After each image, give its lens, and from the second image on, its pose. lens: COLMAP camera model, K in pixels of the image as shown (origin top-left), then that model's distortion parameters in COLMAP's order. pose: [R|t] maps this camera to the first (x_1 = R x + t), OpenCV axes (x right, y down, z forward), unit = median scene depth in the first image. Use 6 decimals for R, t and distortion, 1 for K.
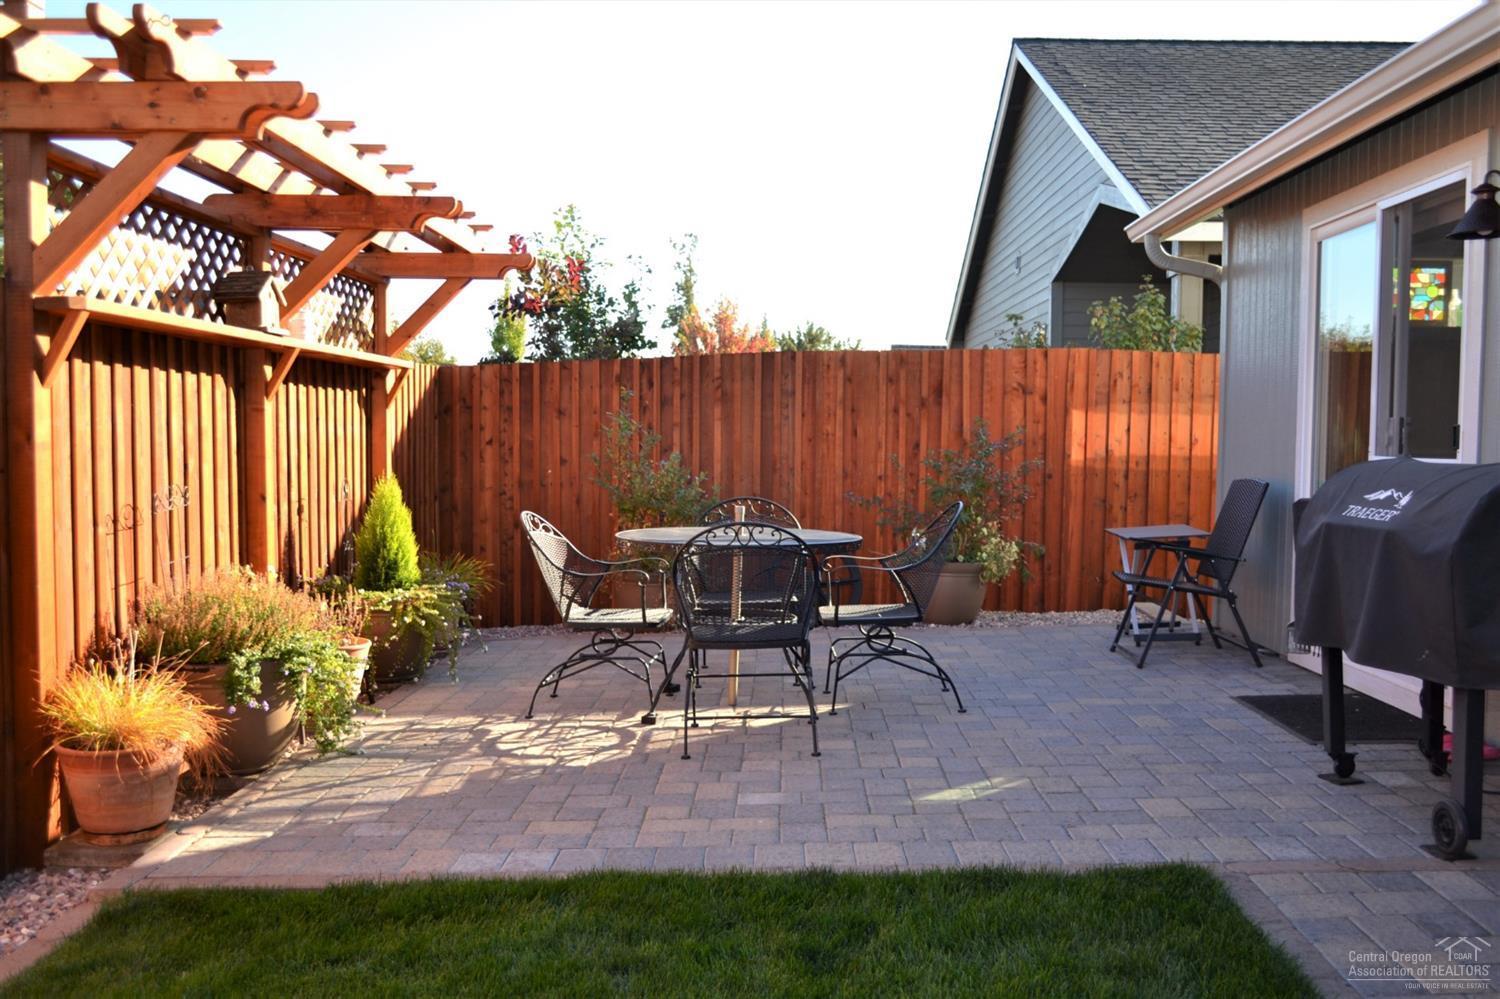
lens RADIAL K [[1247.8, 0, 750.0], [0, 1247.8, 499.5], [0, 0, 1]] dist [-0.015809, -0.003119]
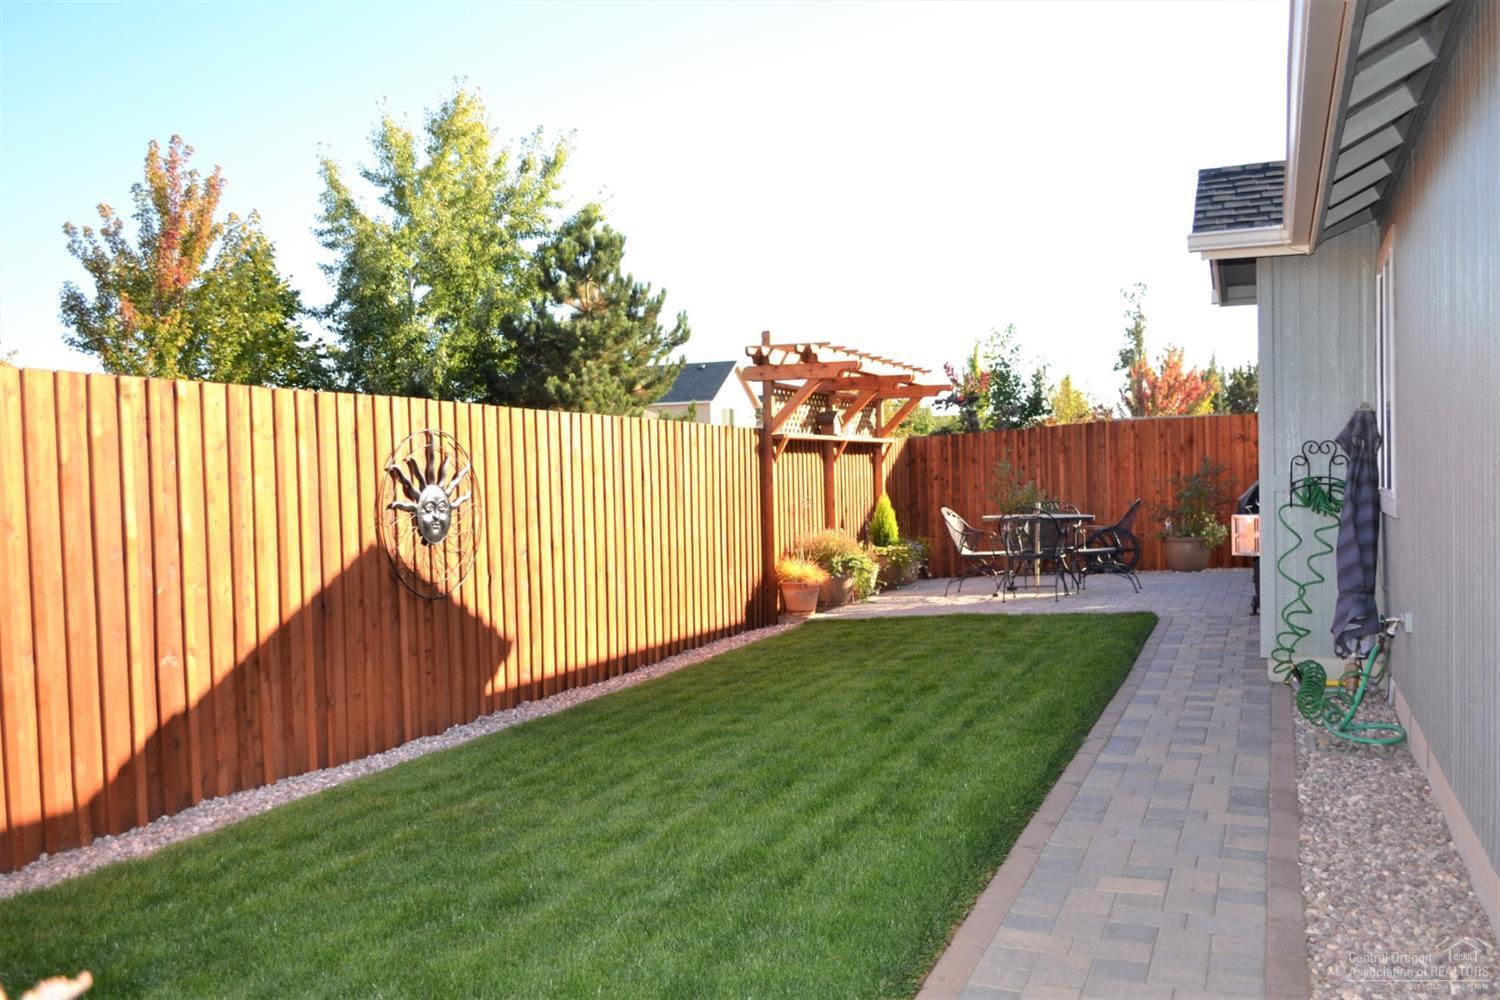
lens RADIAL K [[1197.7, 0, 750.0], [0, 1197.7, 500.0], [0, 0, 1]] dist [0.000829, 0.002259]
pose [[0.926519, -0.021723, -0.375620, 0.229772], [0.011262, 0.999486, -0.030024, 0.041851], [0.376079, 0.023587, 0.926287, -0.848760]]
